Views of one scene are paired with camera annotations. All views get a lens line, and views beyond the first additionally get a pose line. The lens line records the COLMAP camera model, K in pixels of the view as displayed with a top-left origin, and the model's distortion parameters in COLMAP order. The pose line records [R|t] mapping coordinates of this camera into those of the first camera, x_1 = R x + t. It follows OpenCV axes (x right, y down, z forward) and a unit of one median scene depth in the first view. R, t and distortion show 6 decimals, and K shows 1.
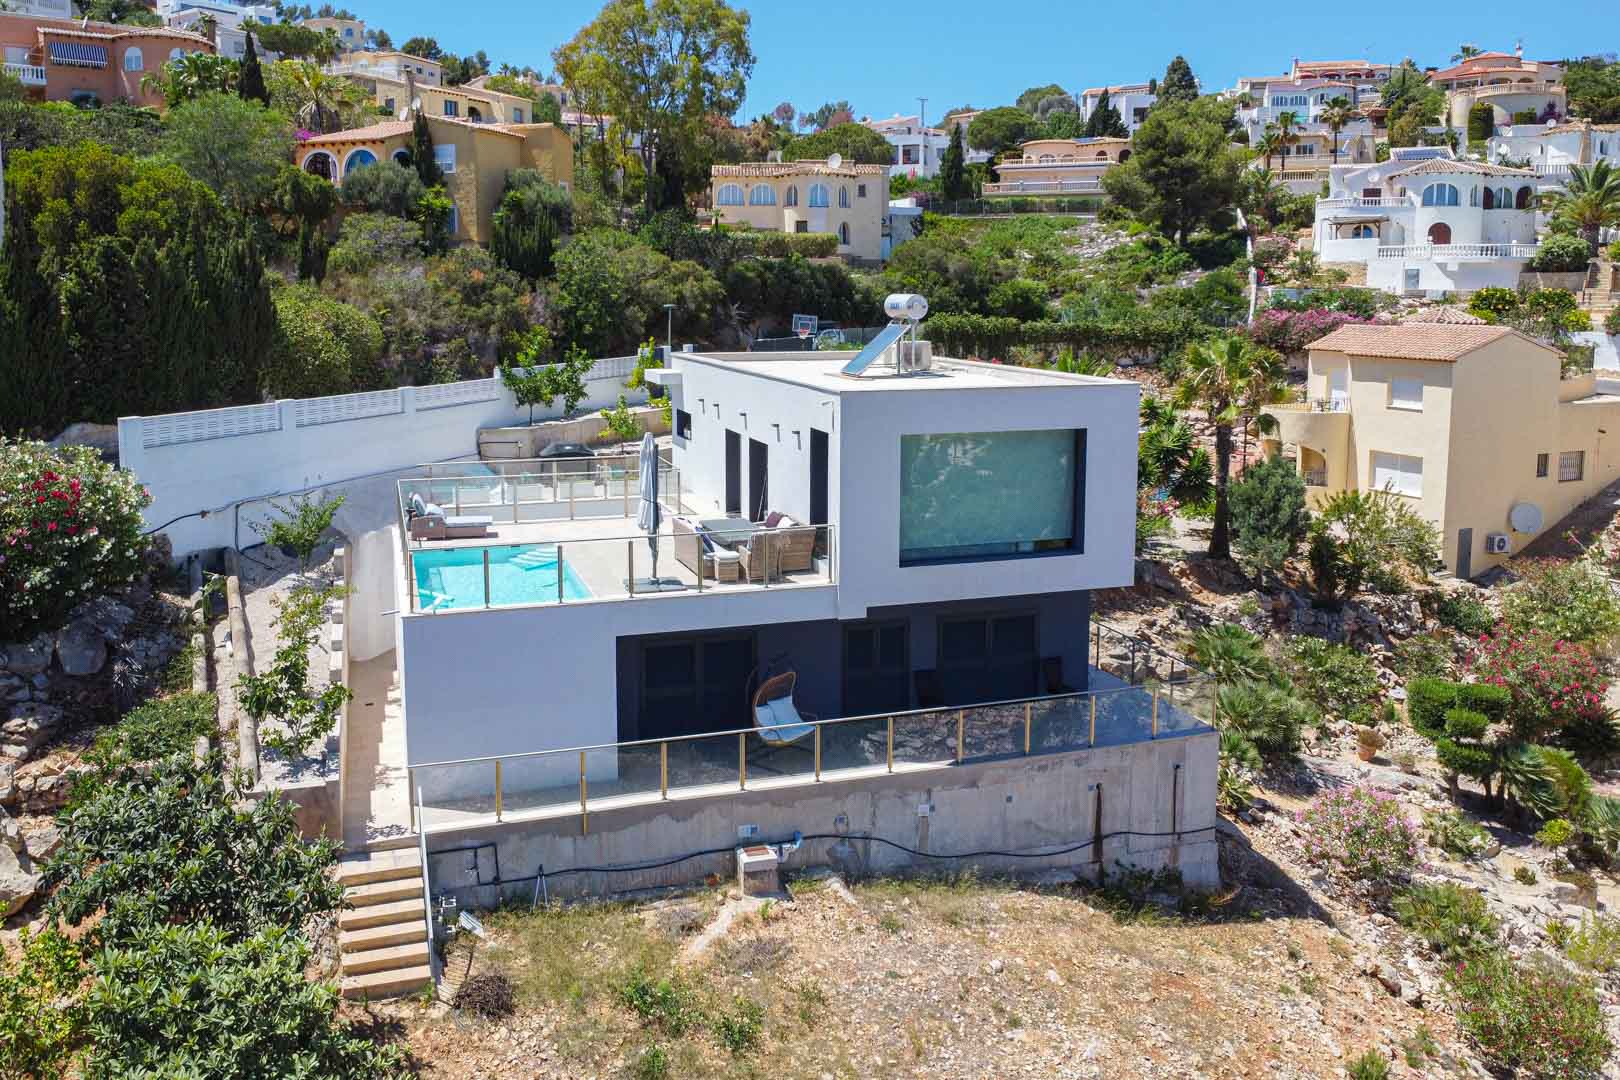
lens RADIAL K [[1229.5, 0, 814.9], [0, 1229.5, 467.5], [0, 0, 1]] dist [-0.025269, -0.012262]
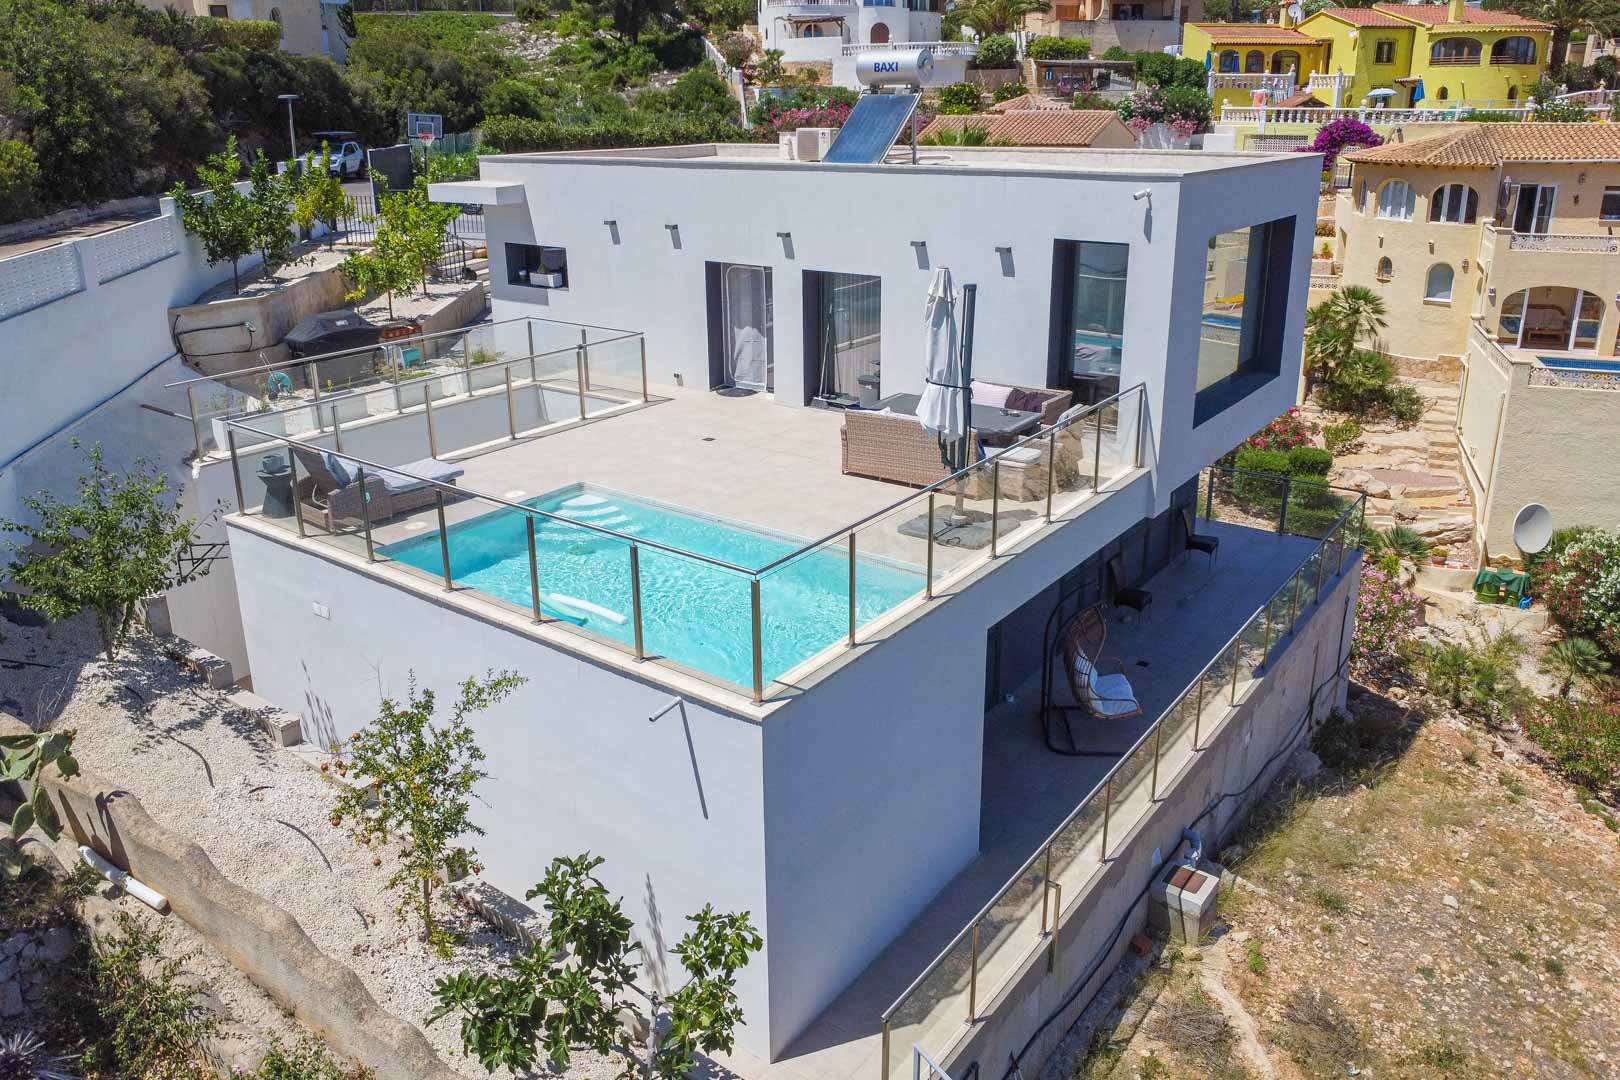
lens RADIAL K [[1150.5, 0, 812.4], [0, 1150.5, 483.9], [0, 0, 1]] dist [-0.027854, -0.003937]
pose [[0.821506, -0.190581, 0.537408, -0.158368], [0.097849, 0.975627, 0.196410, -0.012908], [-0.561742, -0.108767, 0.820132, 0.193757]]
